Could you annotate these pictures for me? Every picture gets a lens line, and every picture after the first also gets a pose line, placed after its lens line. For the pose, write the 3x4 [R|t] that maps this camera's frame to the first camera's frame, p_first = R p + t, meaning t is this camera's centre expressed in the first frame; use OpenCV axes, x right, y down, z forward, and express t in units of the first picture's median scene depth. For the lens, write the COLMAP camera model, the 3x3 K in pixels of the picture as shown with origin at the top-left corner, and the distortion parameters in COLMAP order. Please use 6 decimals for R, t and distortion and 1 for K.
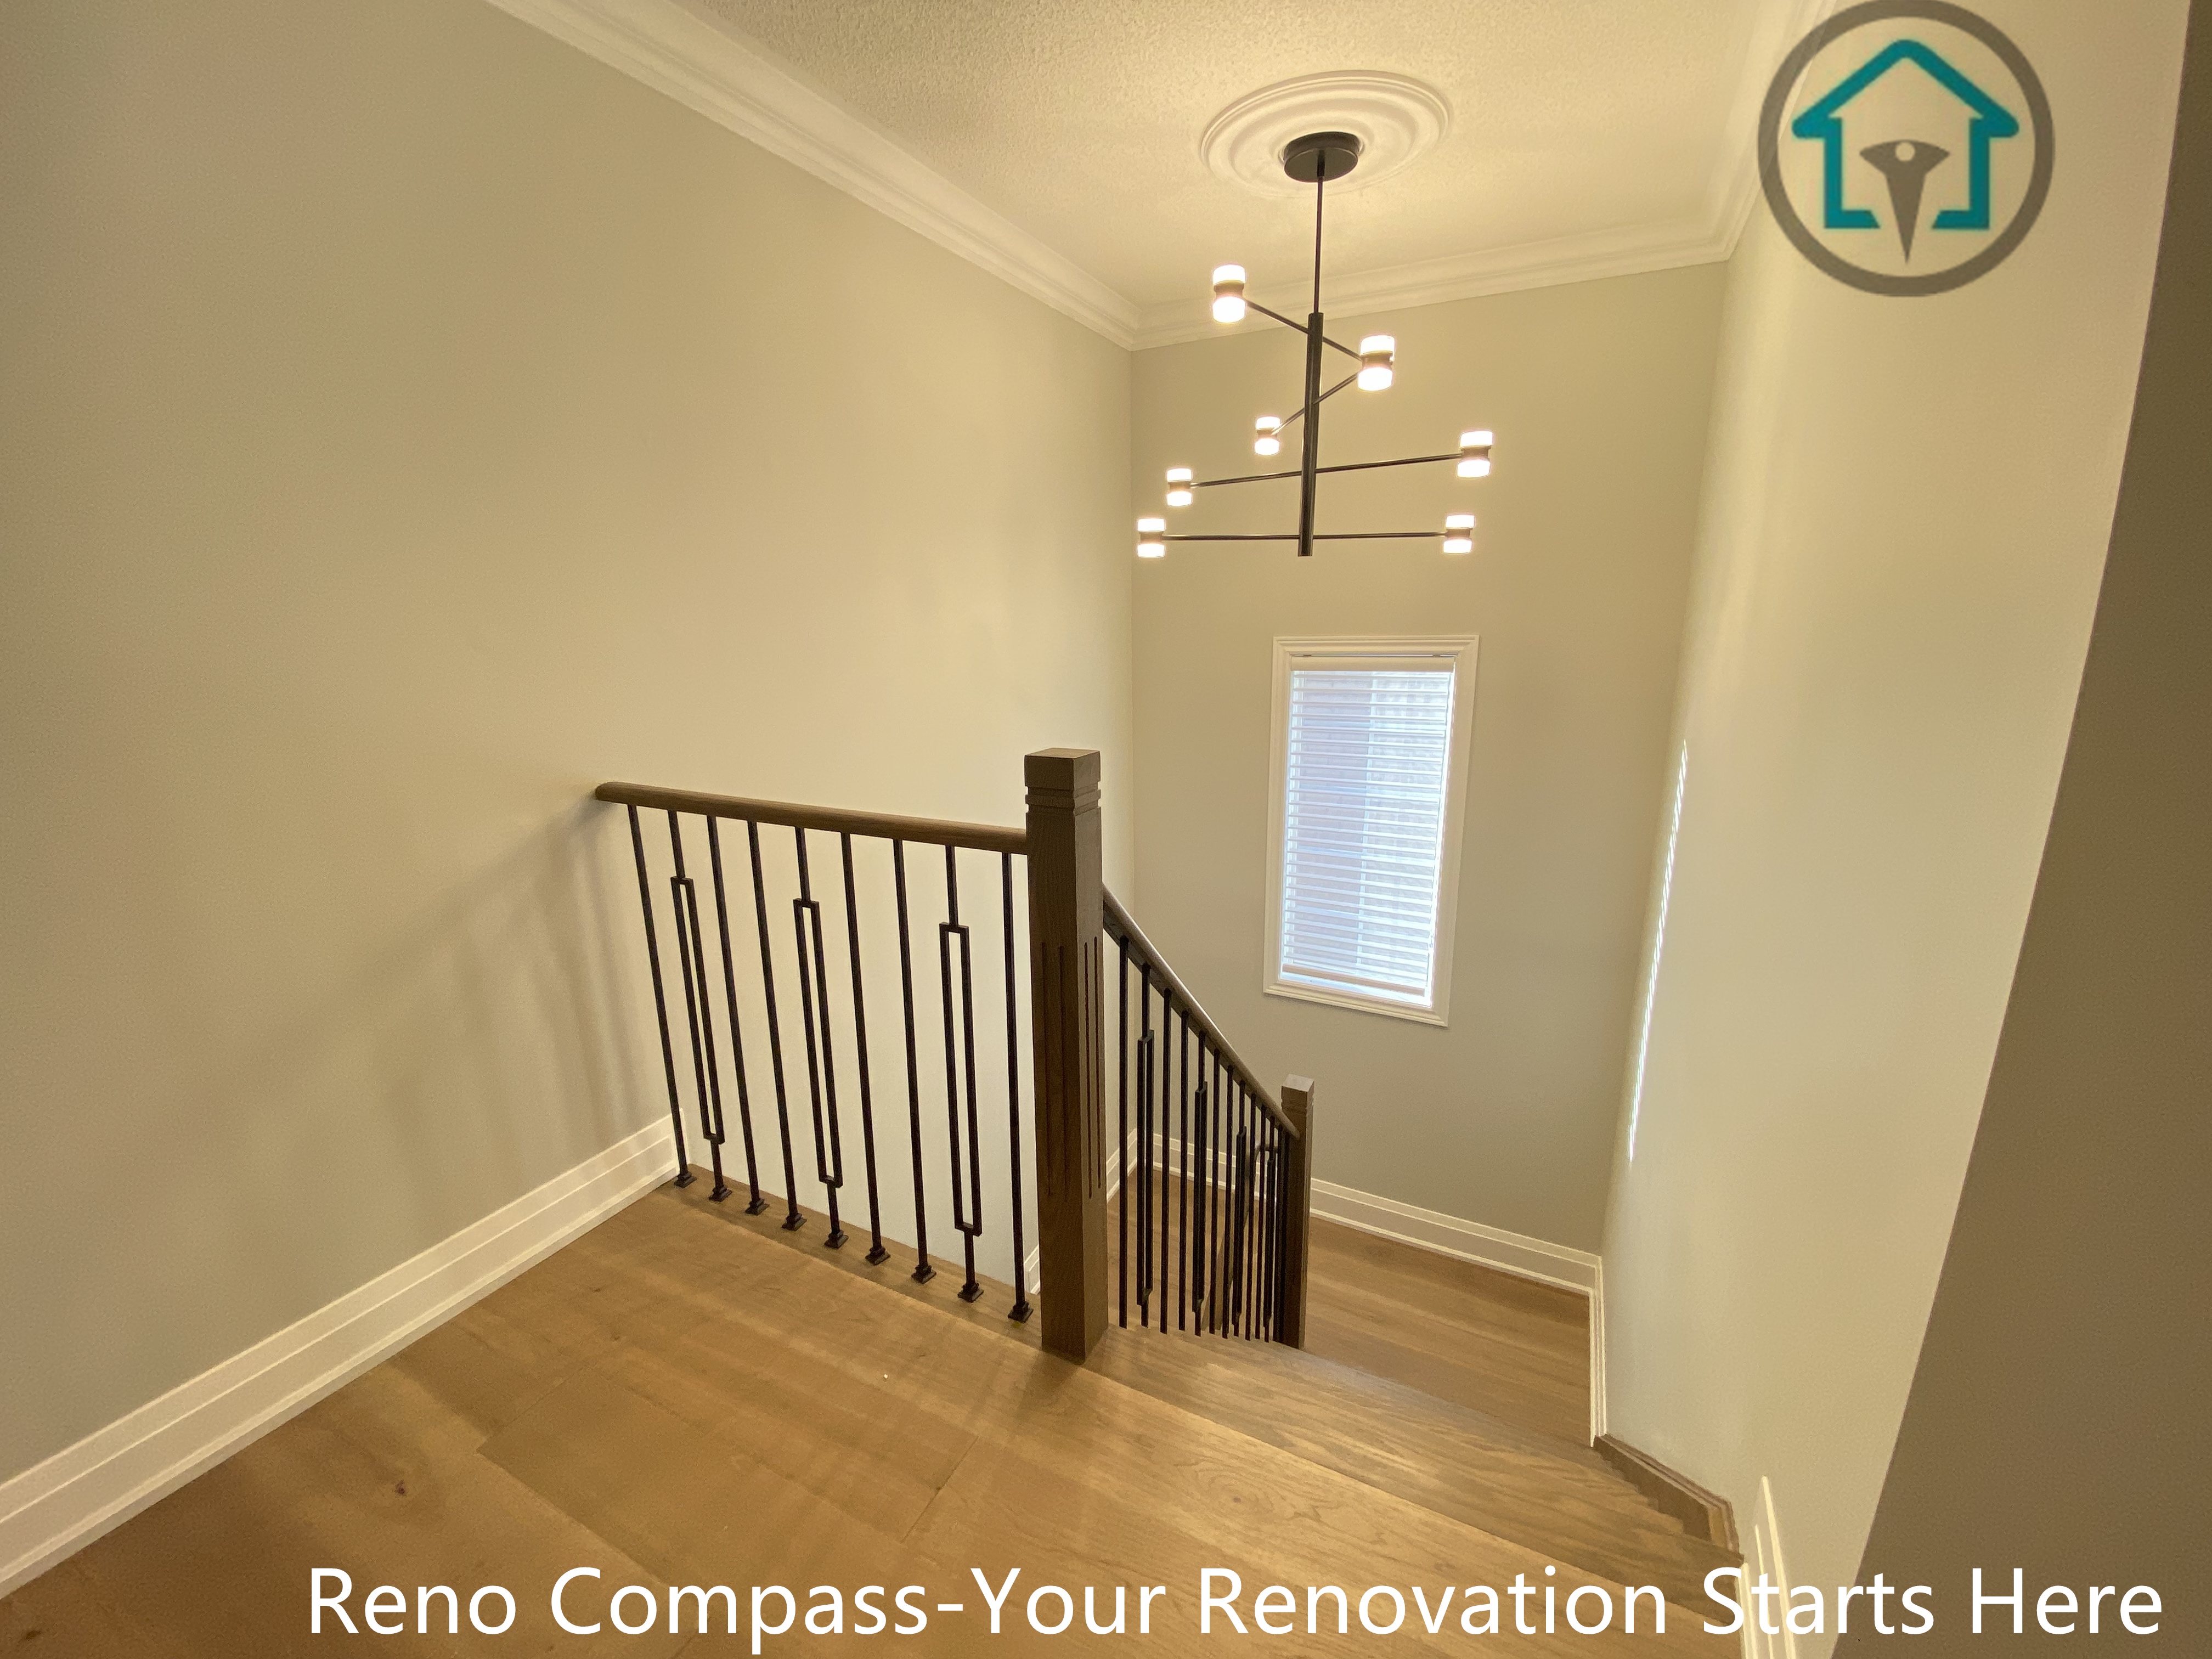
lens RADIAL K [[906.9, 0, 1102.0], [0, 906.9, 834.6], [0, 0, 1]] dist [0.000577, -0.000141]
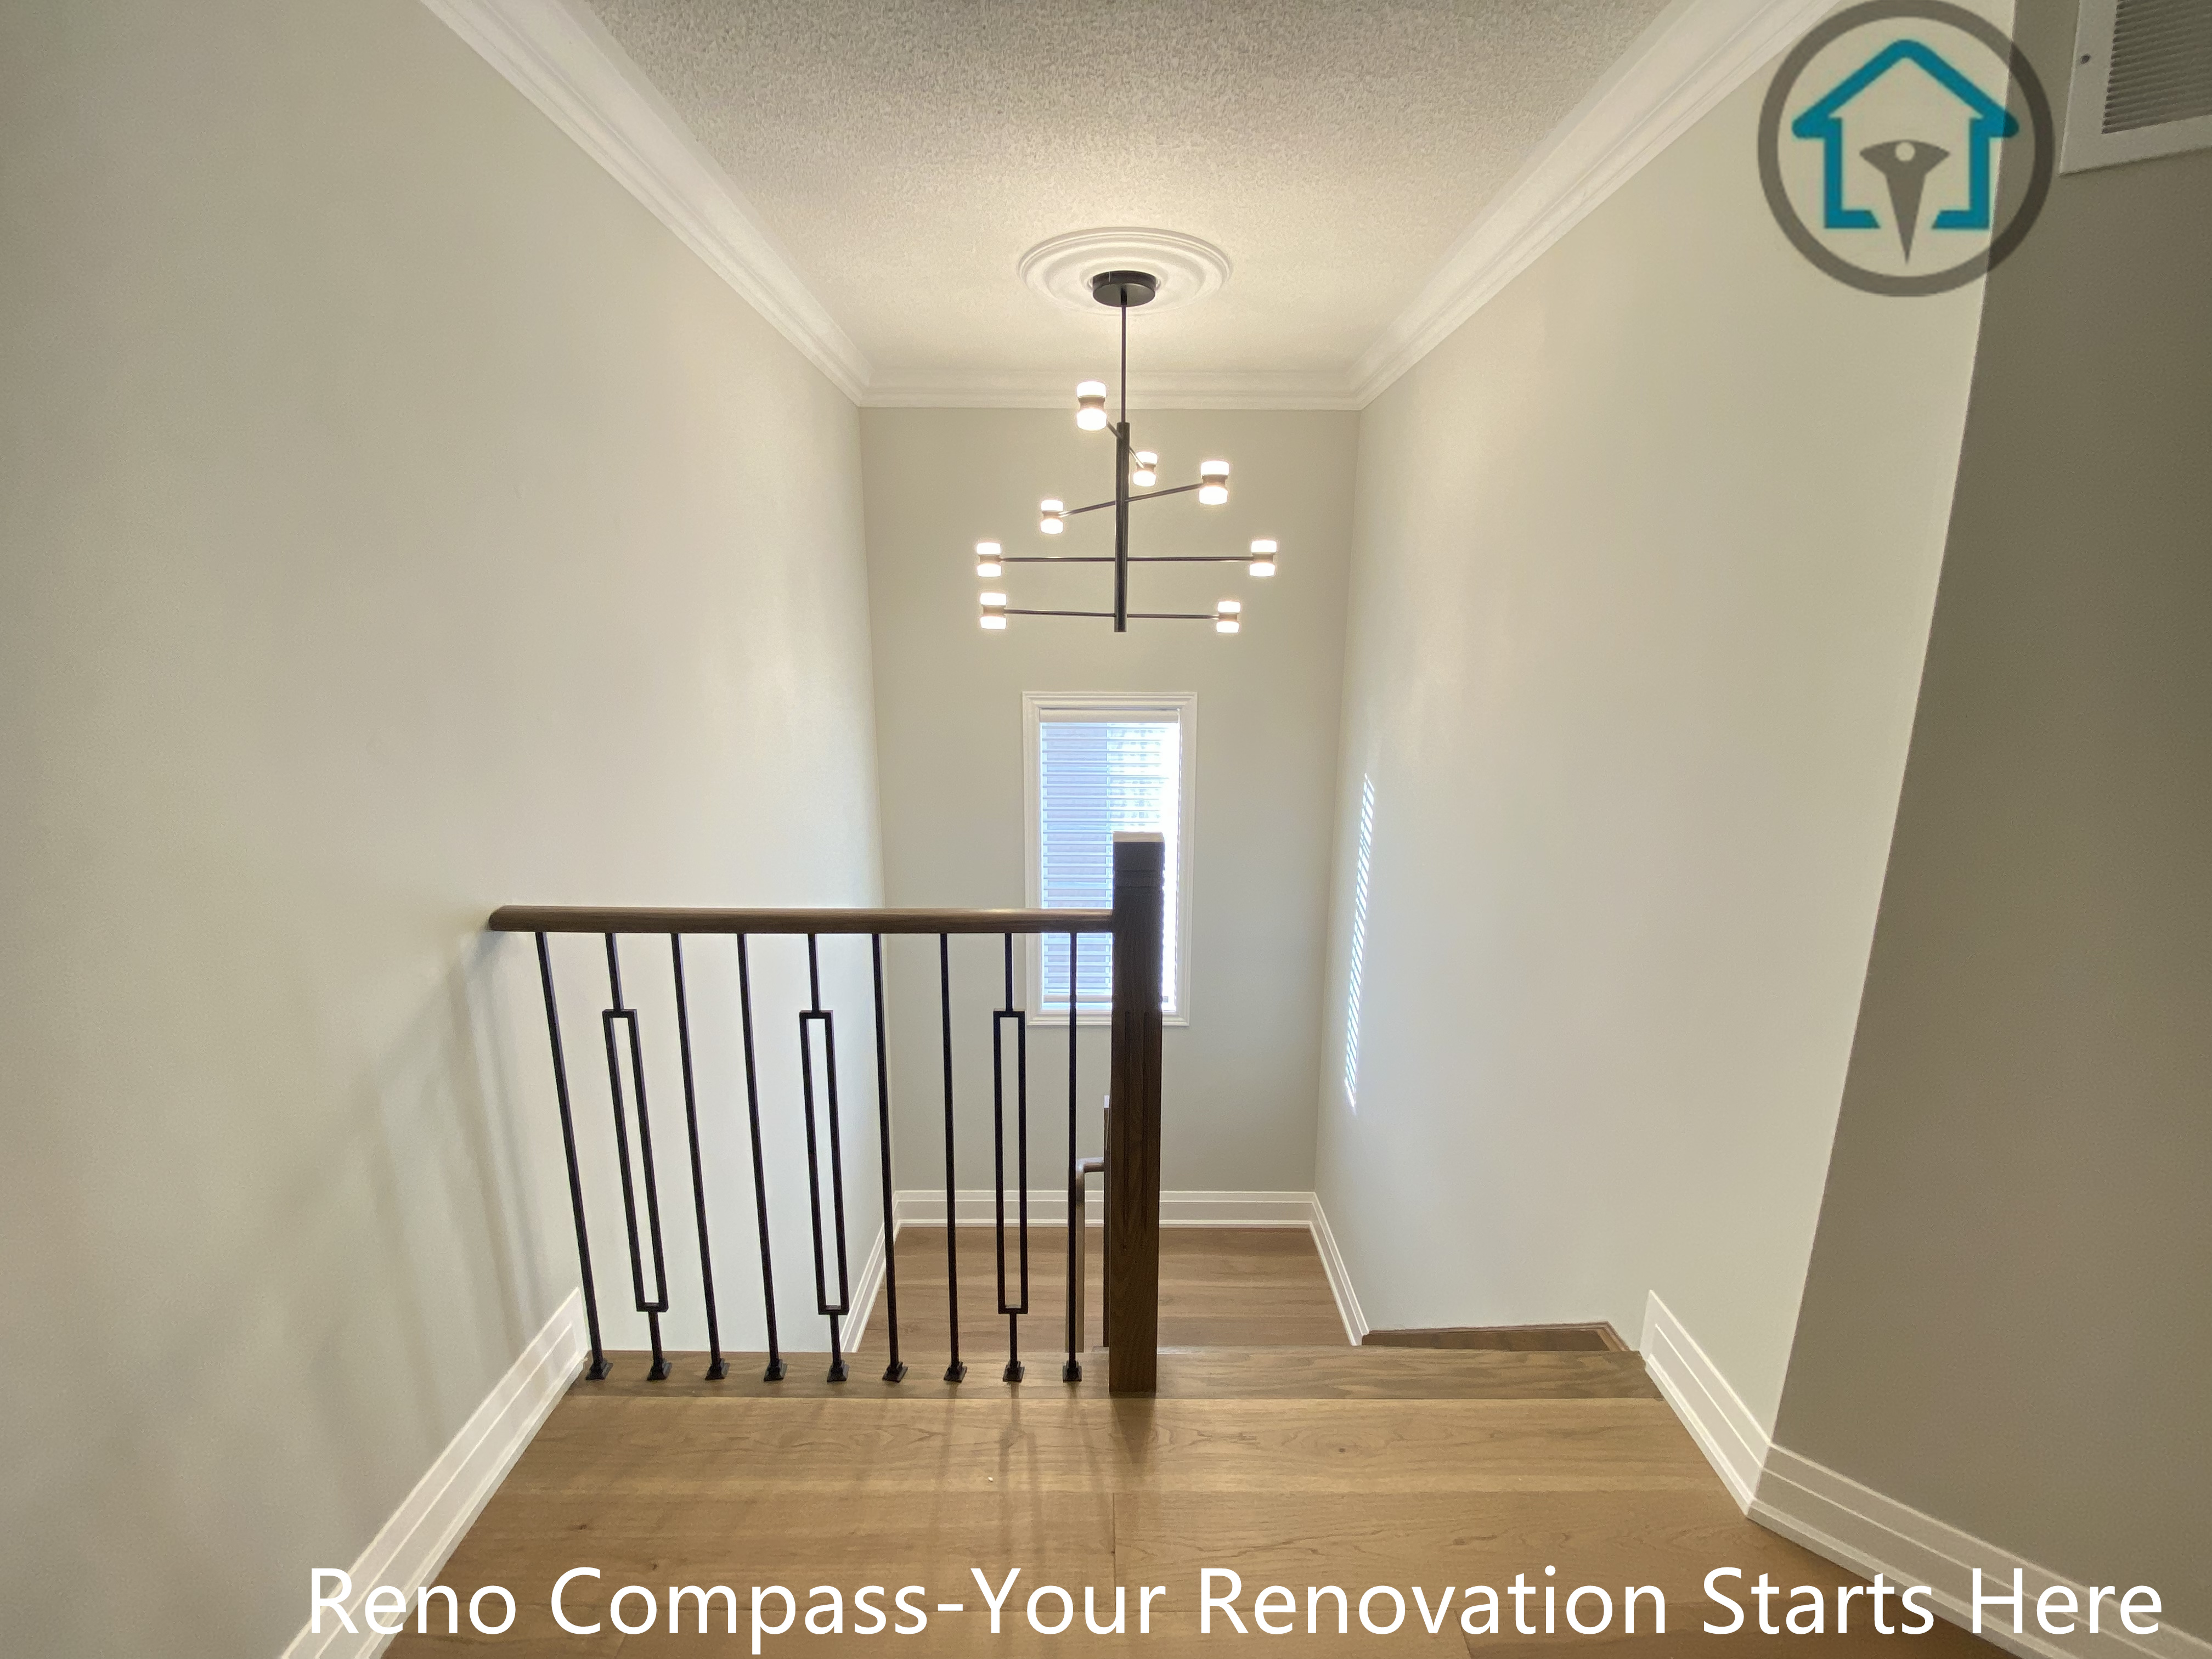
lens RADIAL K [[906.5, 0, 1106.0], [0, 906.5, 829.5], [0, 0, 1]] dist [0.007322, -0.000144]
pose [[0.887979, -0.075010, 0.453725, -0.321681], [0.089569, 0.995924, -0.010648, -0.051828], [-0.451077, 0.050095, 0.891078, 0.015385]]
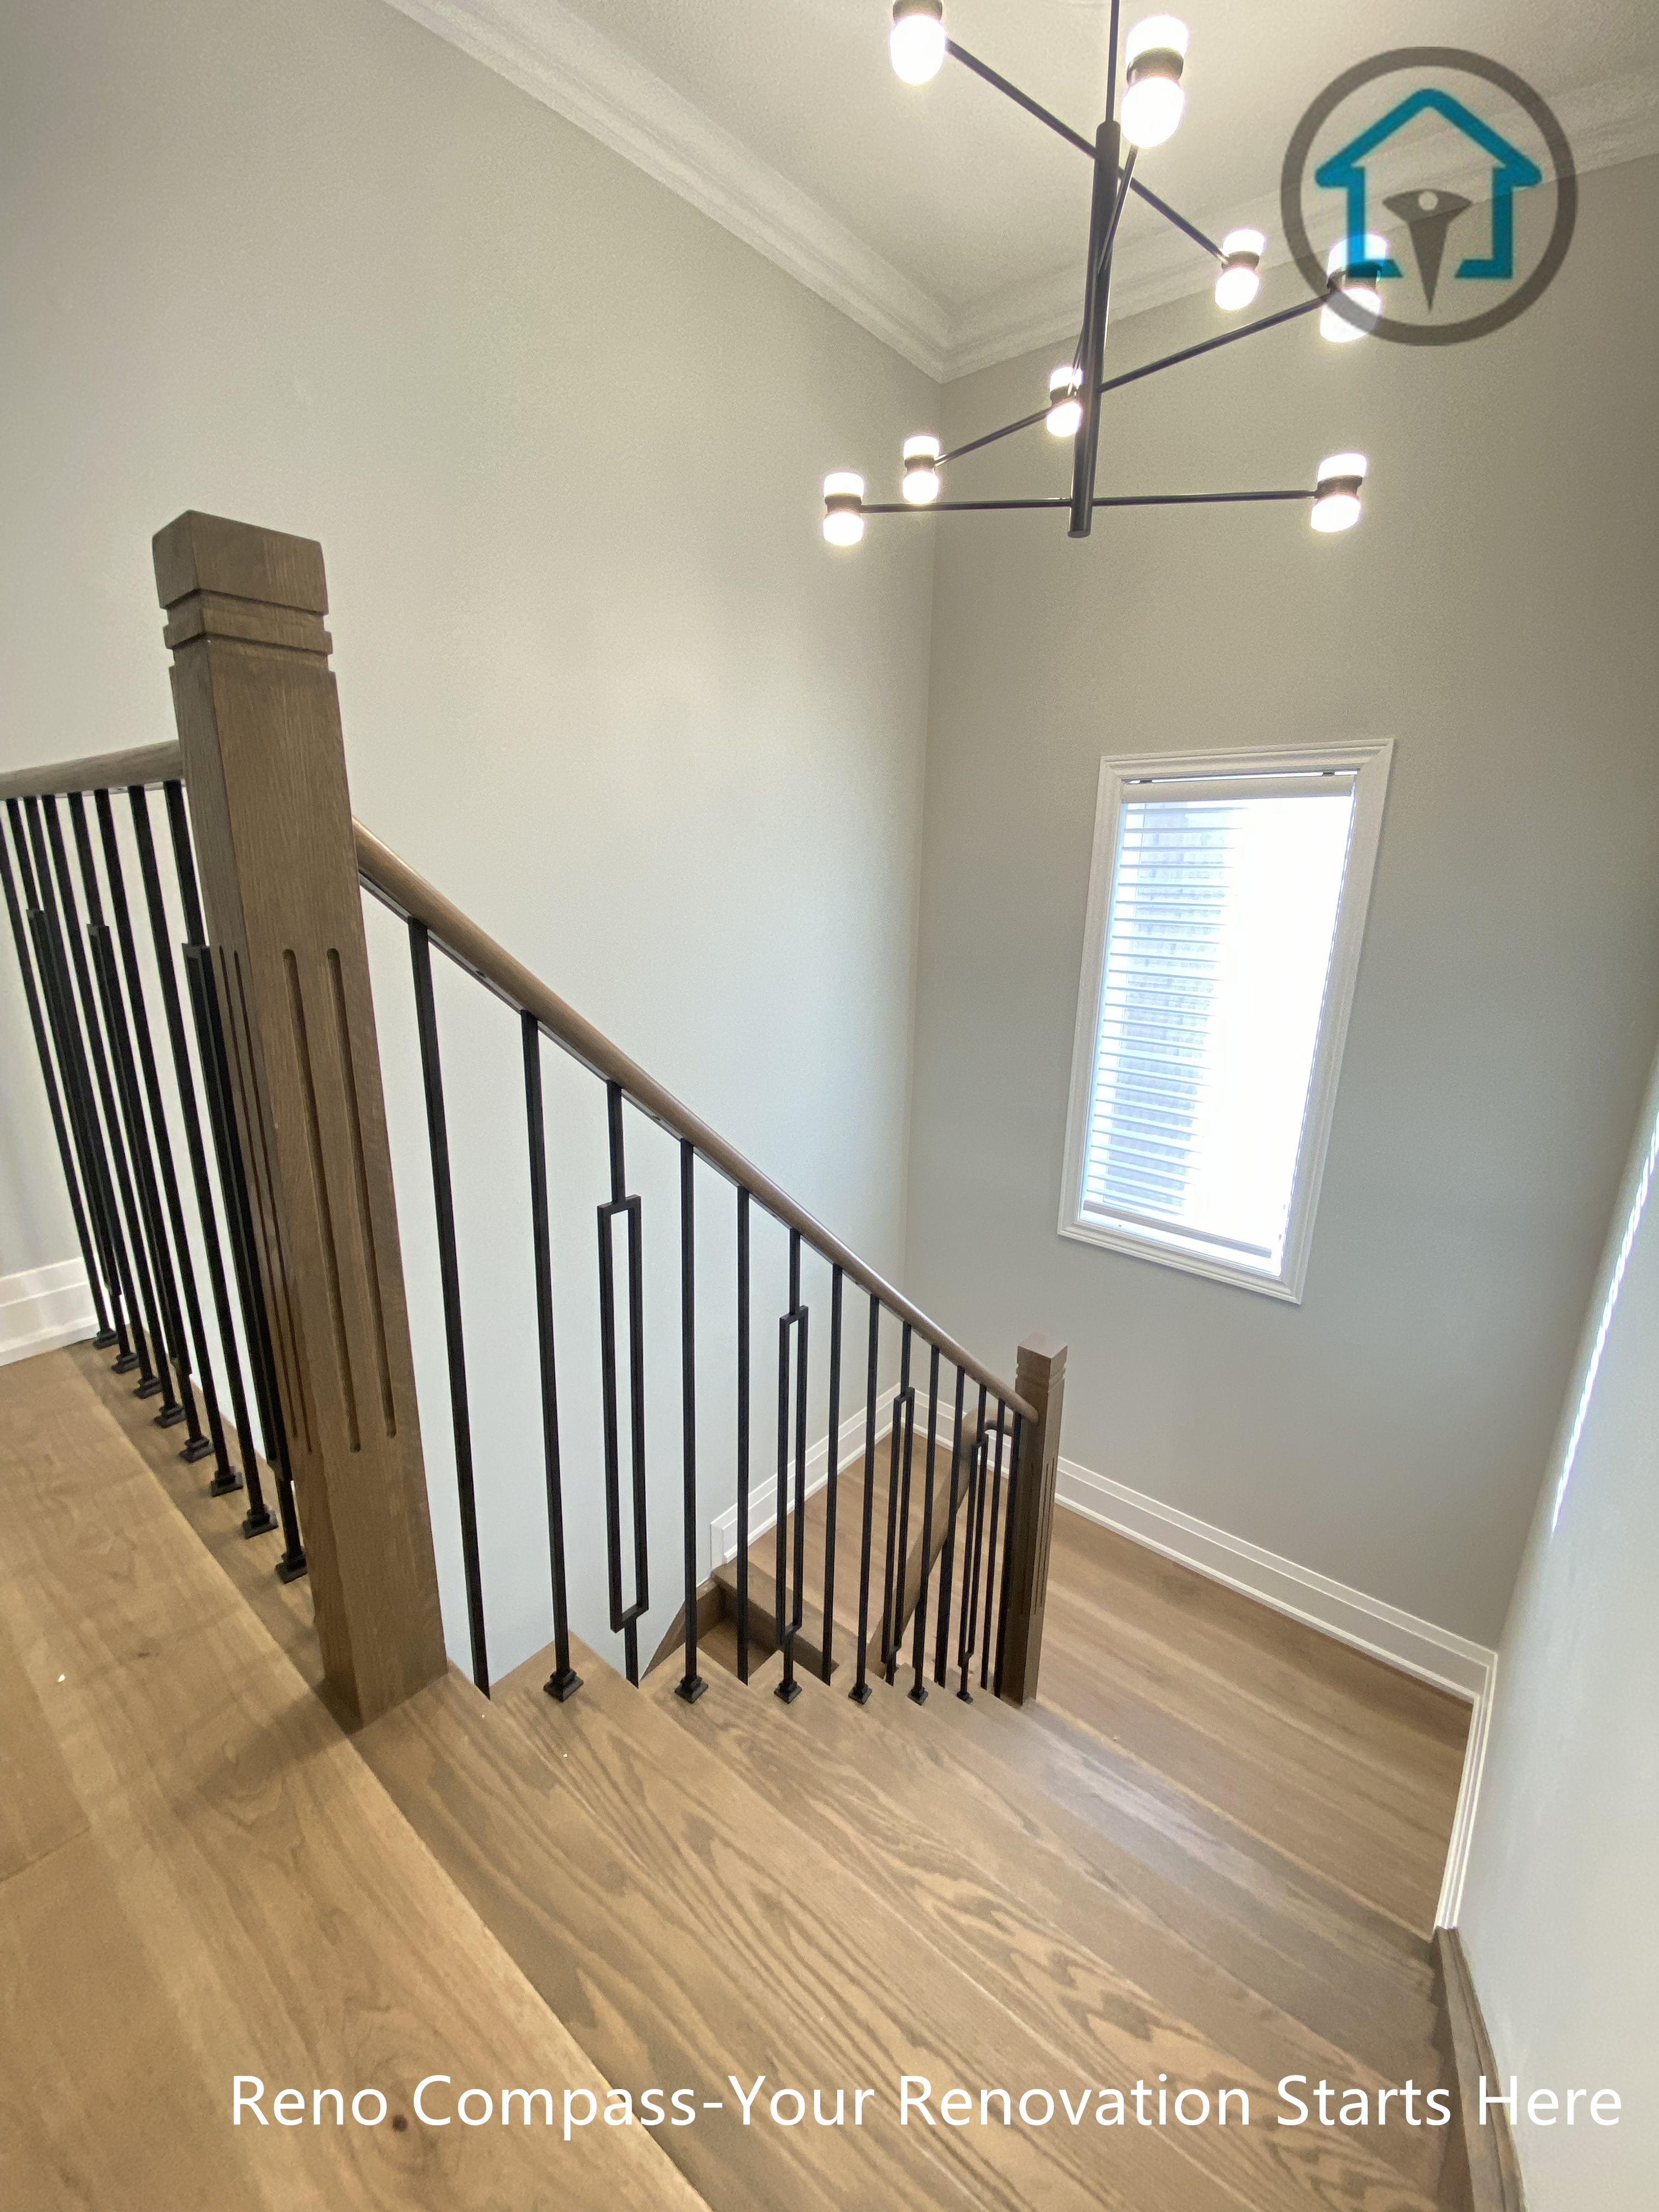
lens RADIAL K [[913.4, 0, 820.3], [0, 913.4, 1115.4], [0, 0, 1]] dist [-0.017313, -0.000109]
pose [[0.974562, 0.086954, -0.206563, 0.214919], [-0.080583, 0.995982, 0.039077, 0.095693], [0.209131, -0.021438, 0.977653, 0.322499]]
